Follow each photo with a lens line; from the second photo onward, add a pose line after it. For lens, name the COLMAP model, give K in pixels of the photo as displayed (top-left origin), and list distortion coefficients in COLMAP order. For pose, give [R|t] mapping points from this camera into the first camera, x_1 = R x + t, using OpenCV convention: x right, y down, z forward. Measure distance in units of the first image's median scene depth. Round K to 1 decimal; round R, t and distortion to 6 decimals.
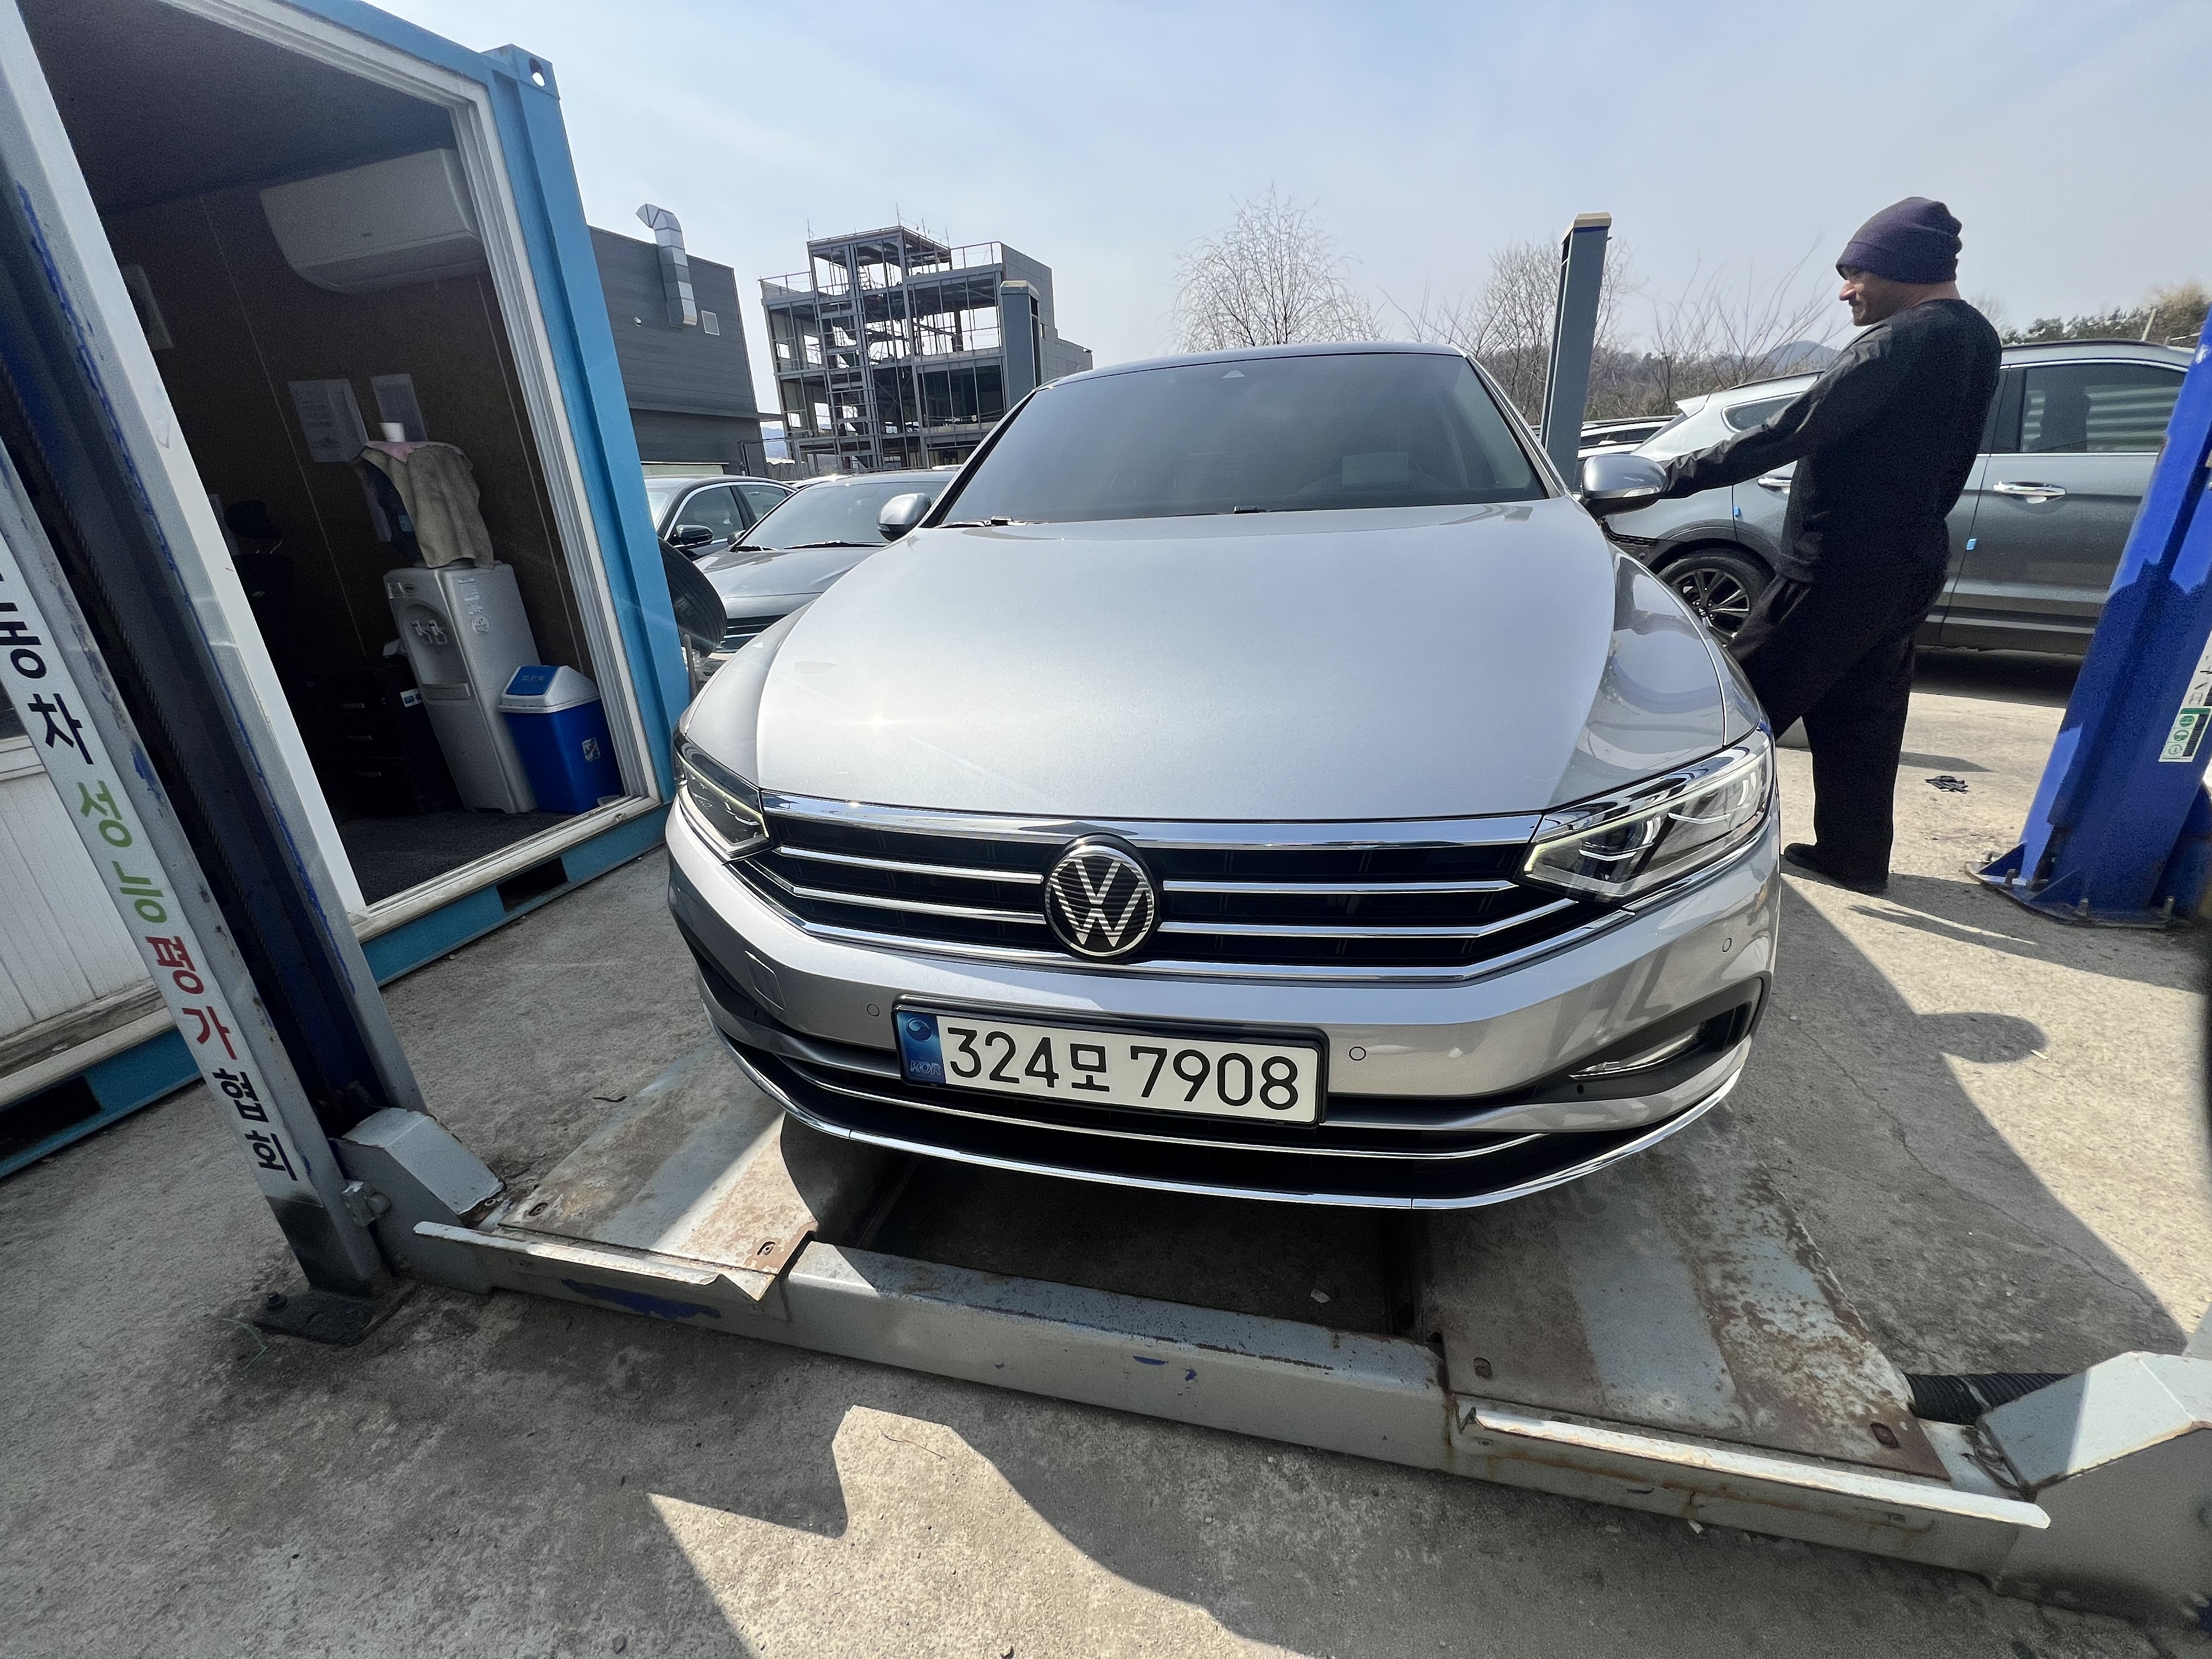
lens RADIAL K [[881.0, 0, 1105.2], [0, 881.0, 831.4], [0, 0, 1]] dist [-0.003612, 0.000872]
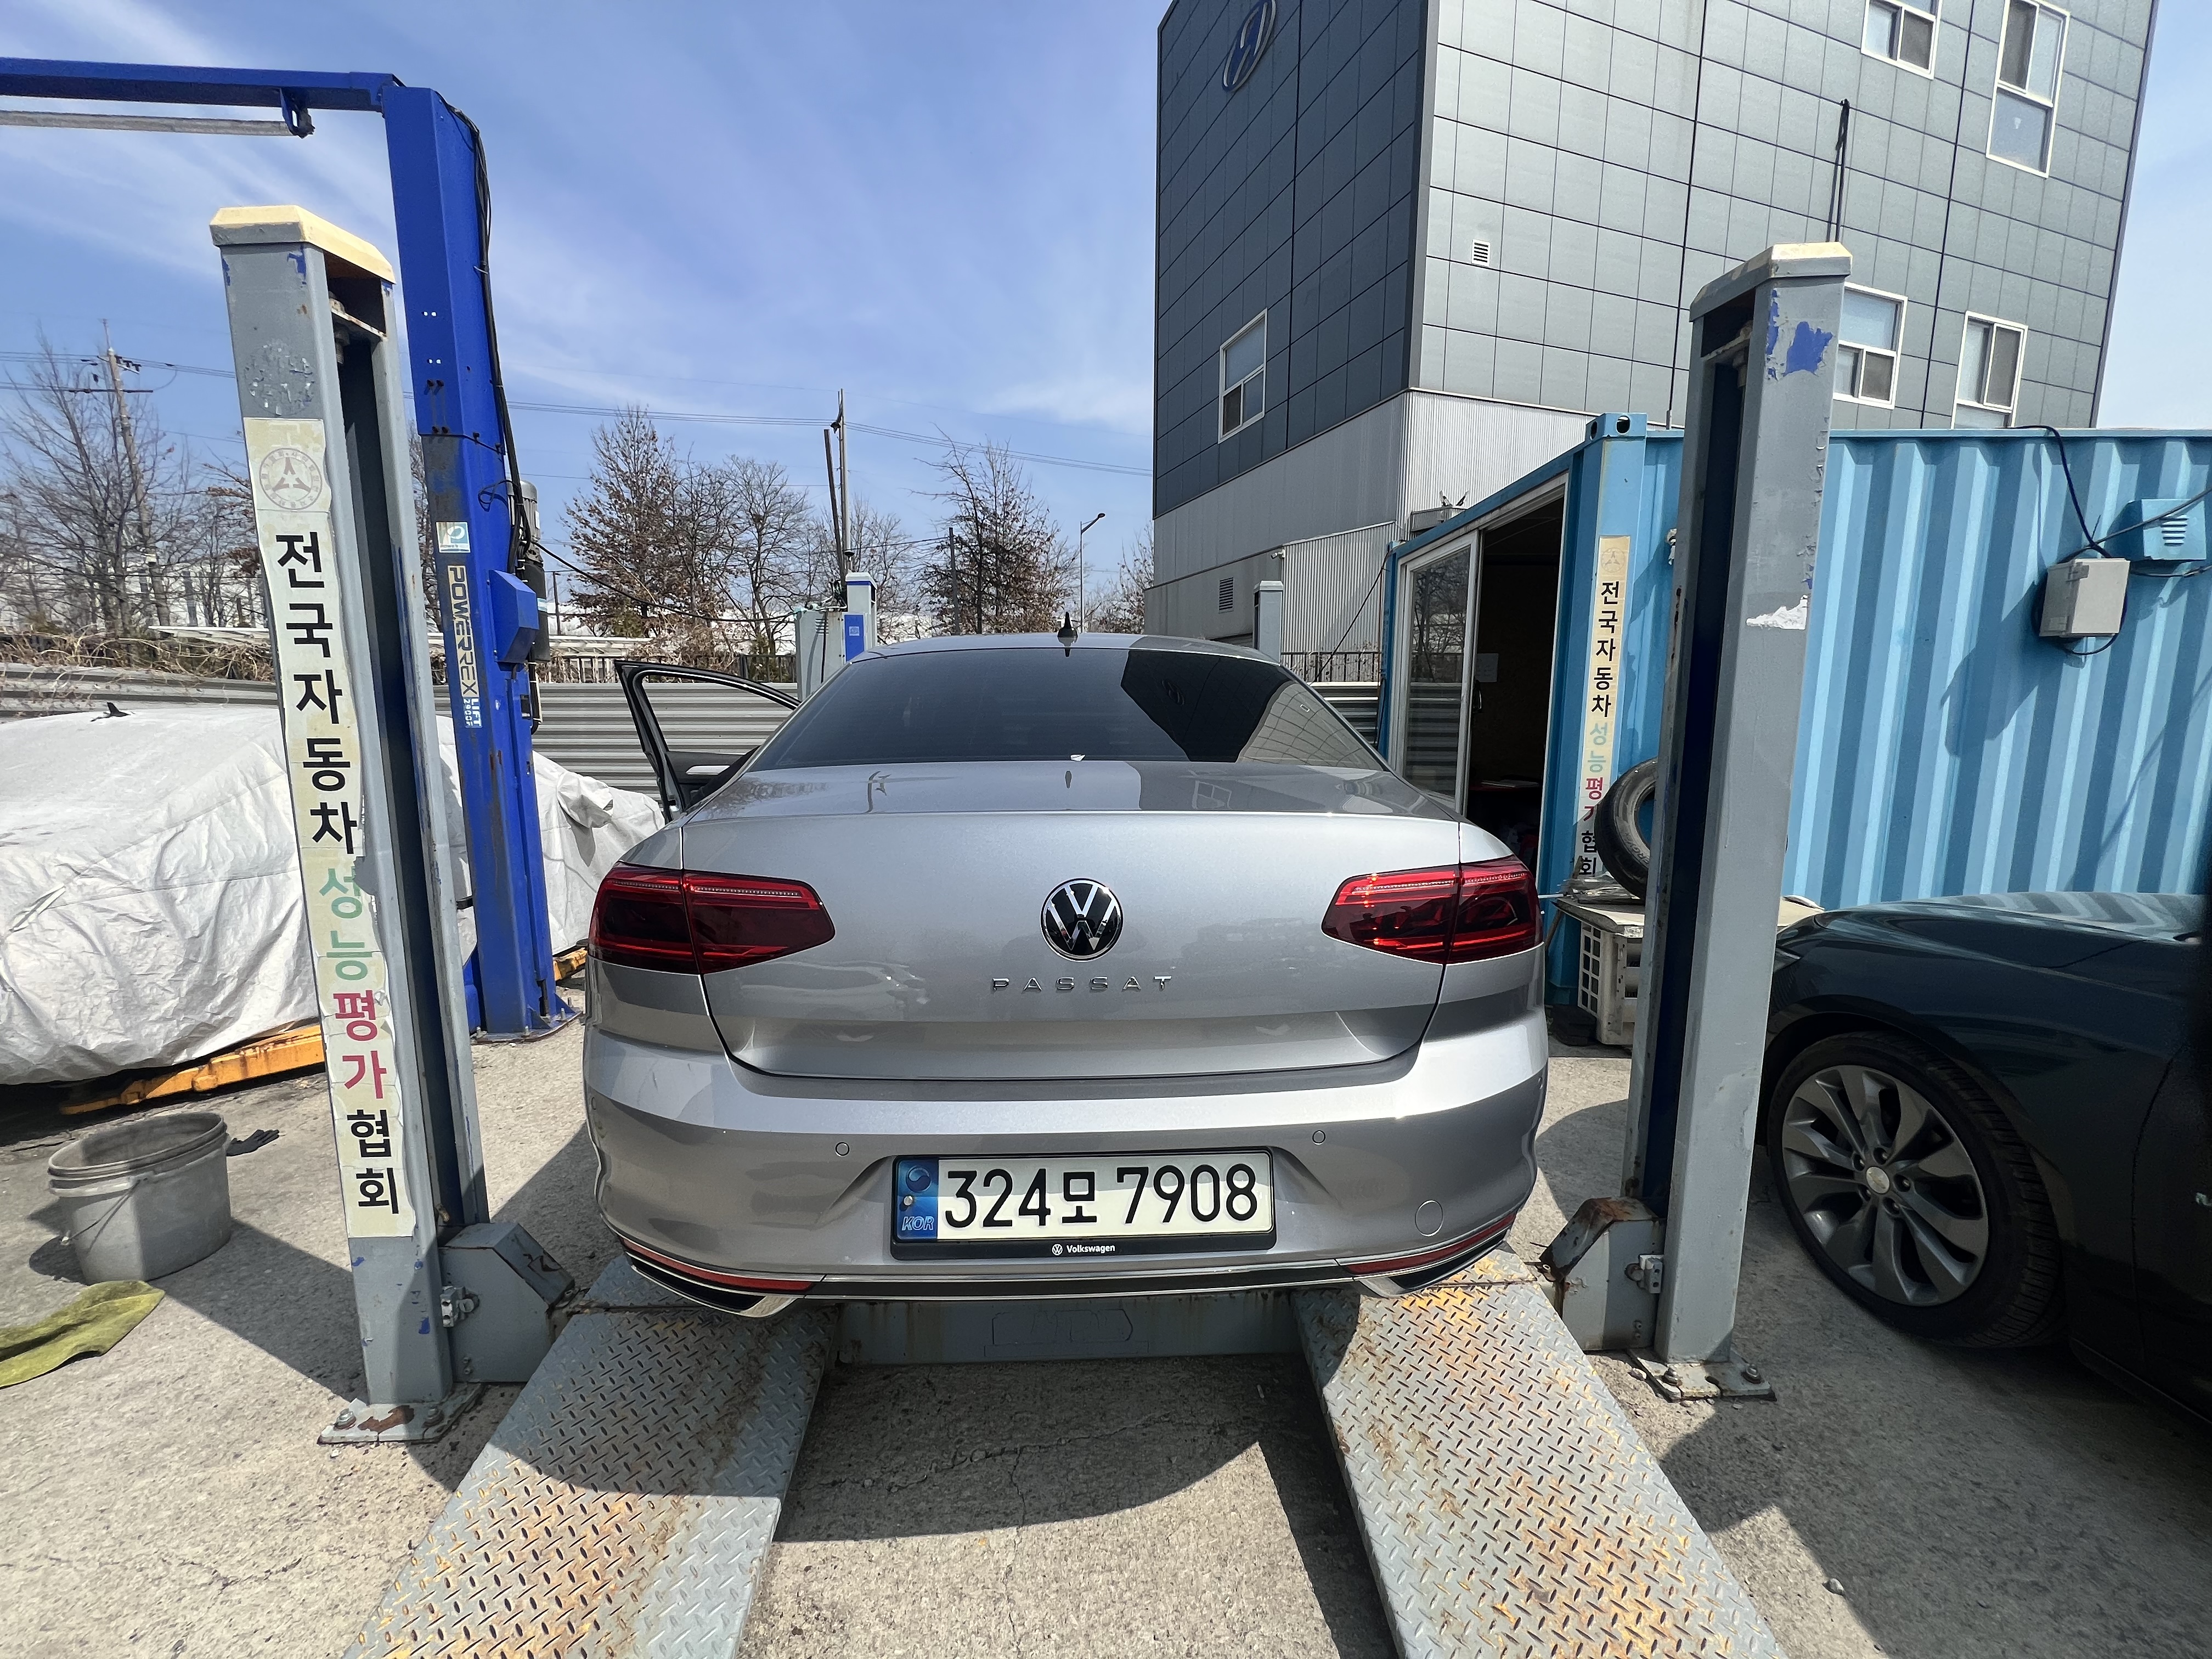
lens RADIAL K [[881.0, 0, 1103.3], [0, 881.0, 823.6], [0, 0, 1]] dist [-0.003612, 0.000872]
pose [[0.961566, 0.006307, 0.274501, -0.322896], [0.061150, 0.969708, -0.236487, 0.219936], [-0.267677, 0.244184, 0.932053, -0.485847]]
